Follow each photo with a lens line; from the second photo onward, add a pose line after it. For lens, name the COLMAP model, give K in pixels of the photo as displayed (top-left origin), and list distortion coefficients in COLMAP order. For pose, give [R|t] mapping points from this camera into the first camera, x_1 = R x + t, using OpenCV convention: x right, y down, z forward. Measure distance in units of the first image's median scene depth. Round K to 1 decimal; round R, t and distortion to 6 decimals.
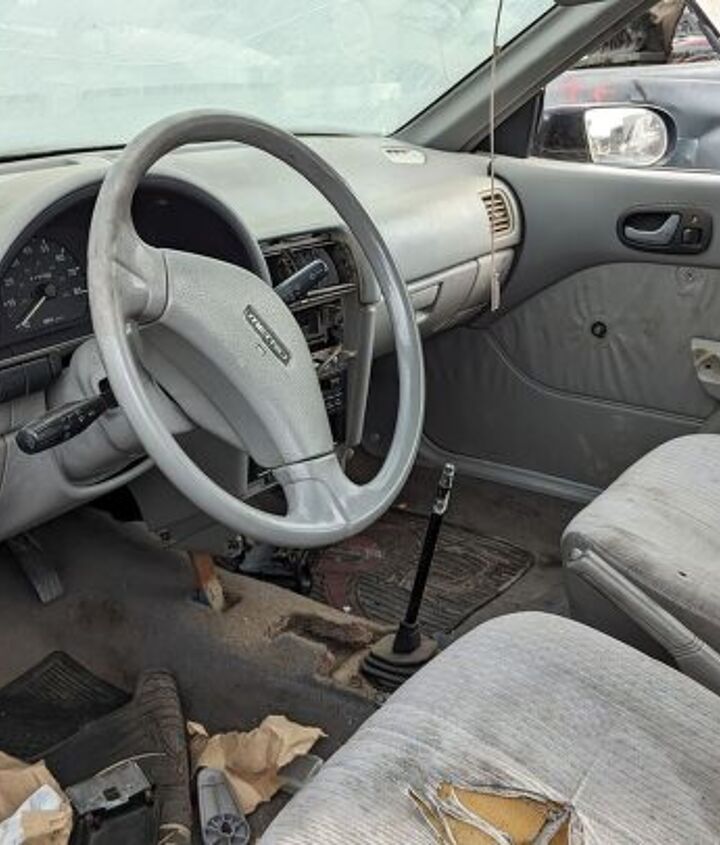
lens RADIAL K [[1099.3, 0, 354.3], [0, 1099.3, 411.2], [0, 0, 1]] dist [0.106476, -0.263464]
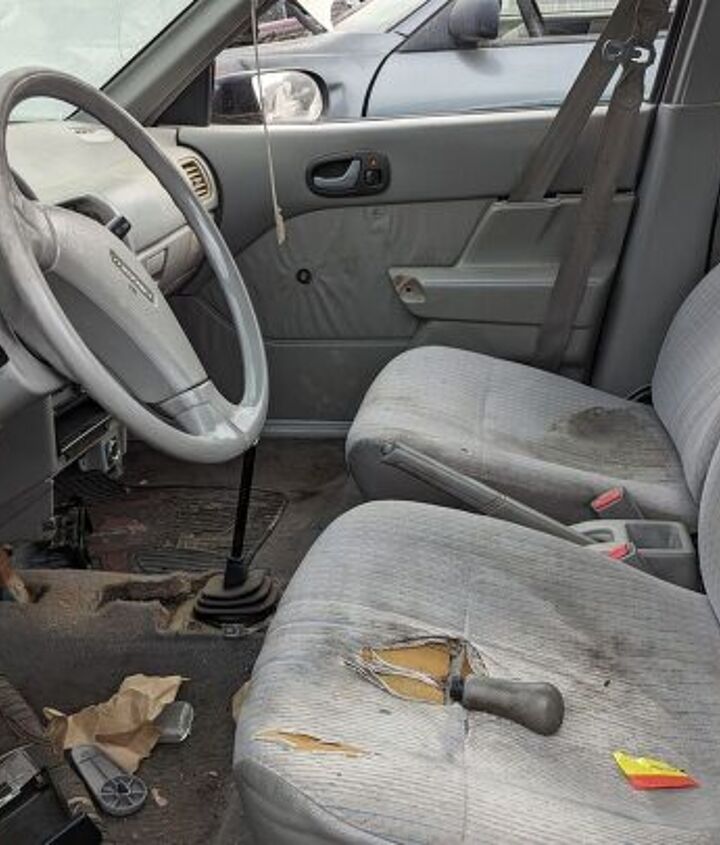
lens RADIAL K [[1099.3, 0, 354.3], [0, 1099.3, 411.2], [0, 0, 1]] dist [0.106476, -0.263464]
pose [[0.911405, -0.195342, 0.362191, -0.201008], [0.198338, 0.979696, 0.029293, 0.046031], [-0.360560, 0.045138, 0.931643, -0.031134]]
